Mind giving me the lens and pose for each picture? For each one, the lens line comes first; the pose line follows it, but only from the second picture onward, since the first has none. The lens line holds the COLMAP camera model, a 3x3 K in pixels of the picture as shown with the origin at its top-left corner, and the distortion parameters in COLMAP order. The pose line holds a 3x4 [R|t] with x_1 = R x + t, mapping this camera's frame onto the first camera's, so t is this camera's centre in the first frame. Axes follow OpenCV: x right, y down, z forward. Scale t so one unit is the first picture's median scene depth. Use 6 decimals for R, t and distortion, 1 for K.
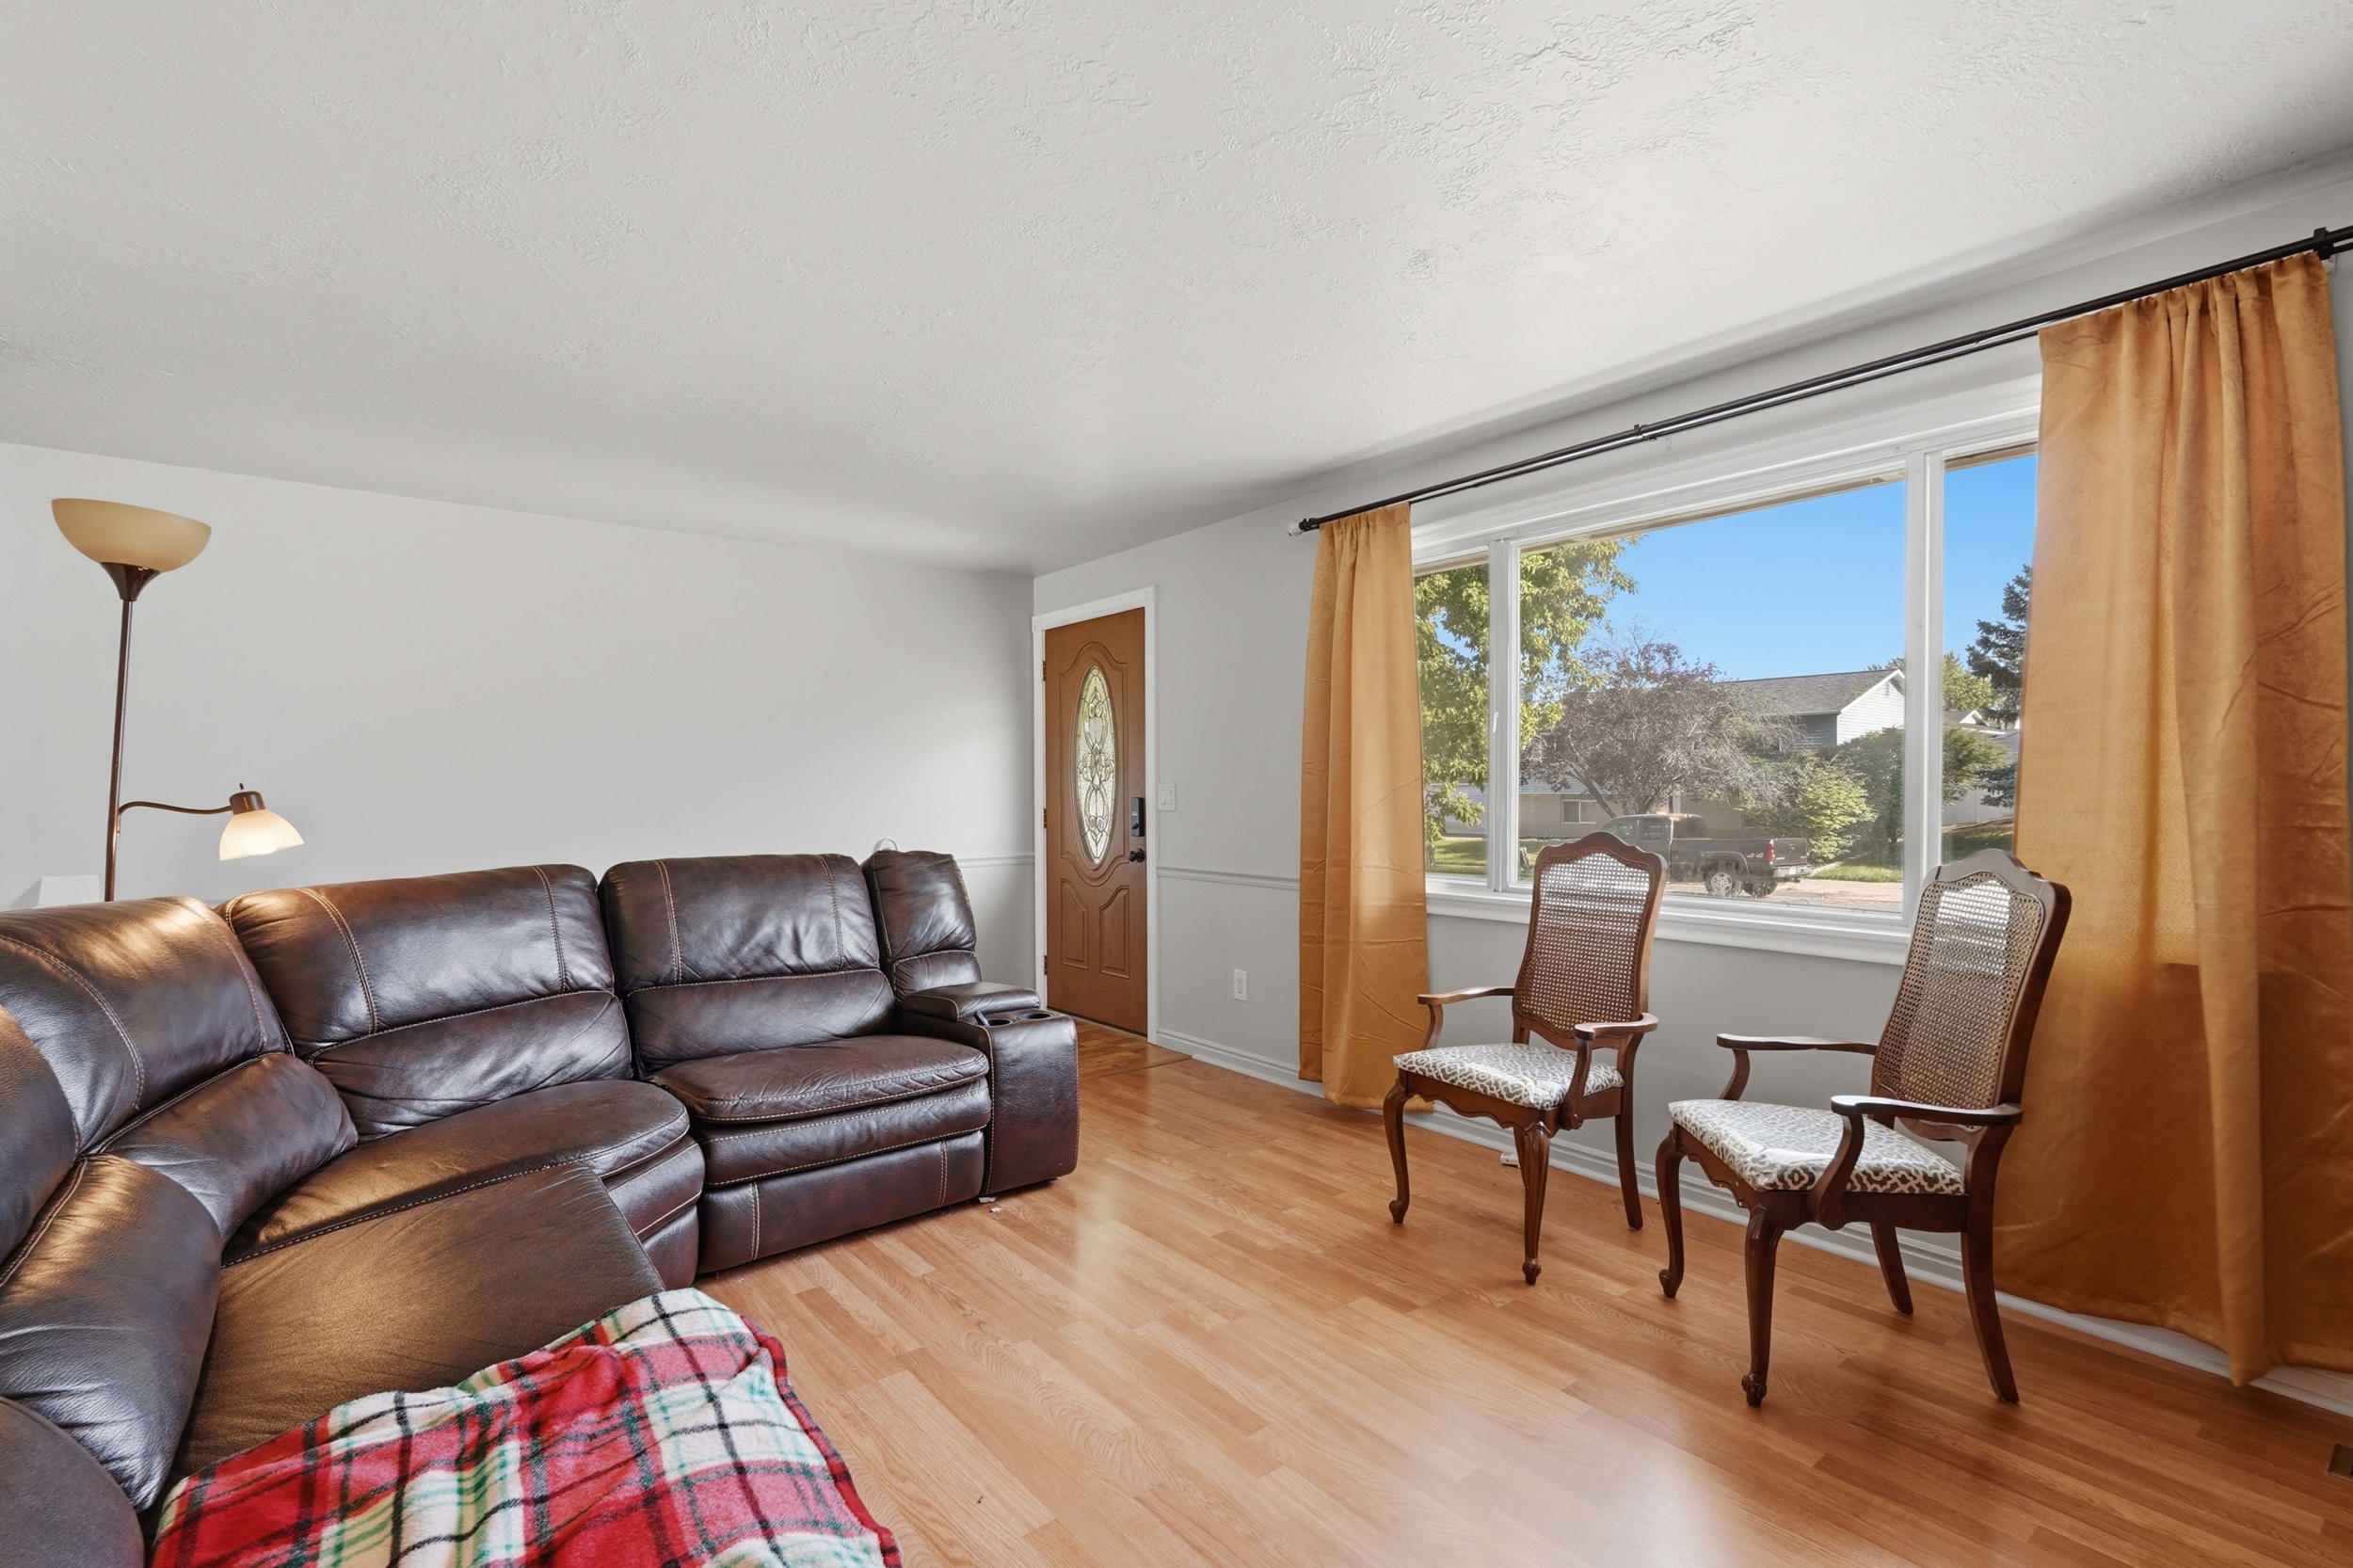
lens RADIAL K [[1038.1, 0, 1177.5], [0, 1038.1, 785.1], [0, 0, 1]] dist [-0.010574, 0.005412]
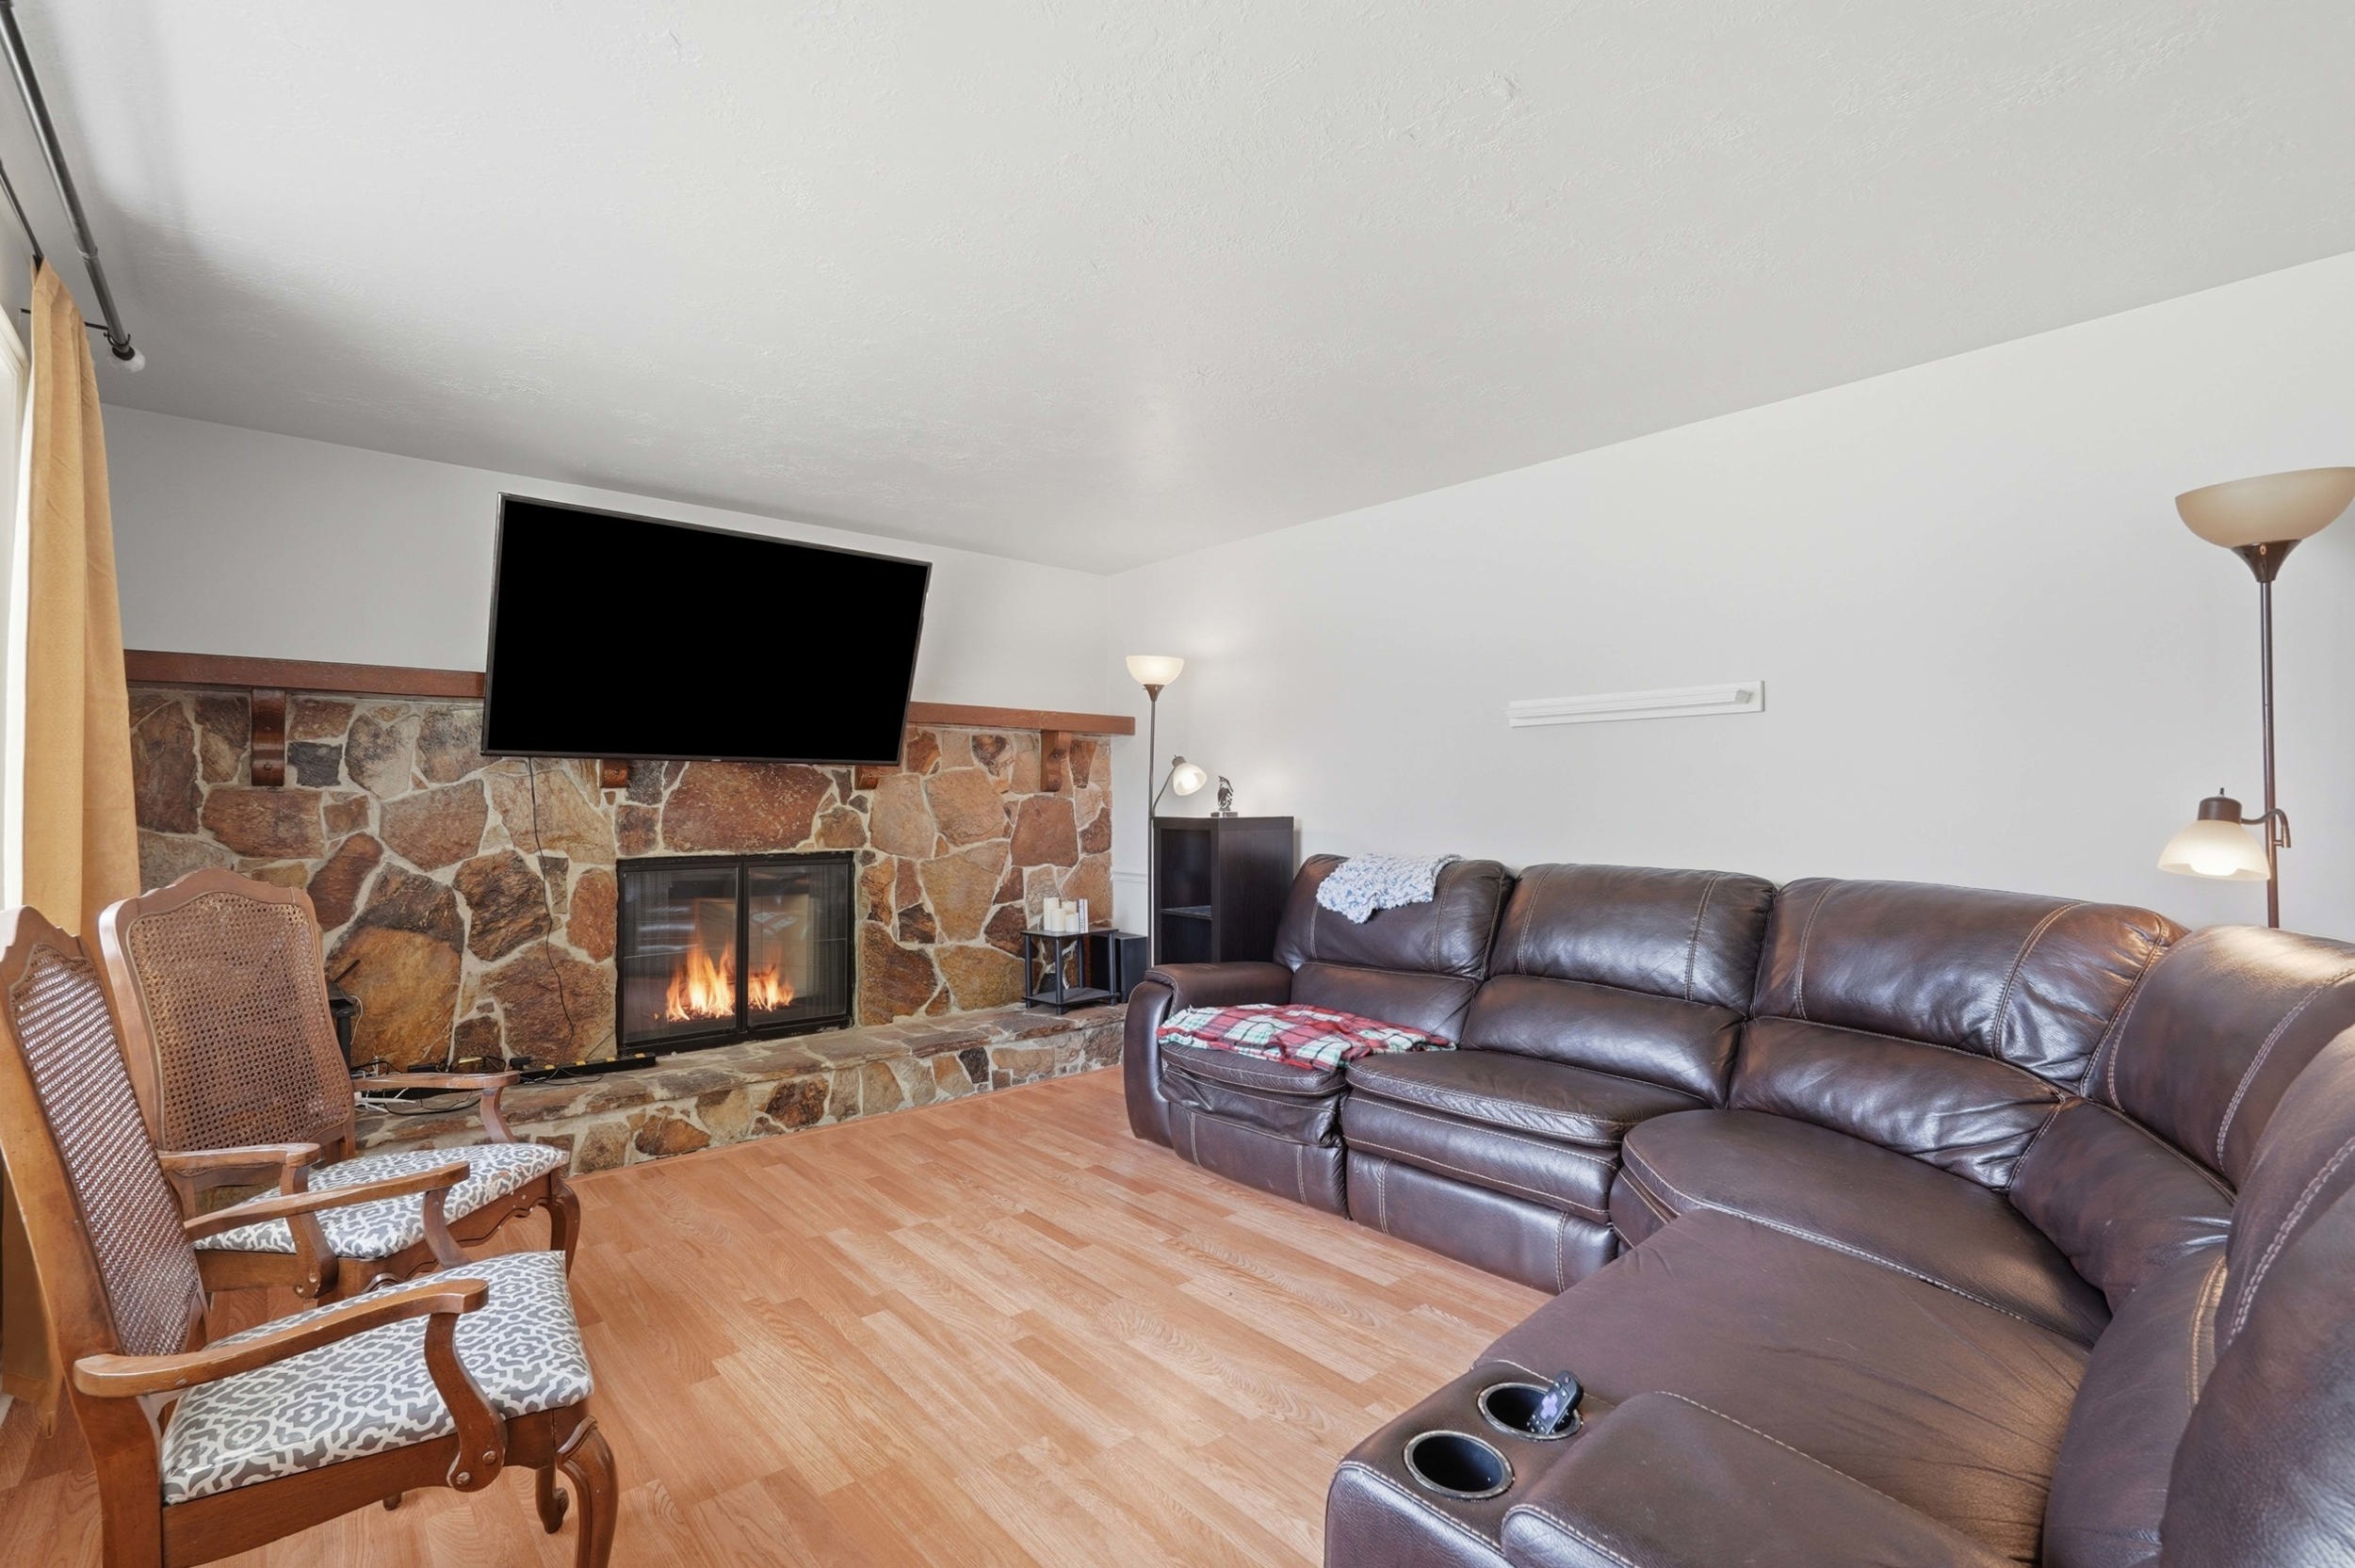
lens RADIAL K [[1038.9, 0, 1177.1], [0, 1038.9, 787.4], [0, 0, 1]] dist [-0.010574, 0.005412]
pose [[-0.998854, 0.004277, -0.047664, -0.040772], [0.005082, 0.999846, -0.016783, 0.008835], [0.047584, -0.017006, -0.998722, 1.905876]]
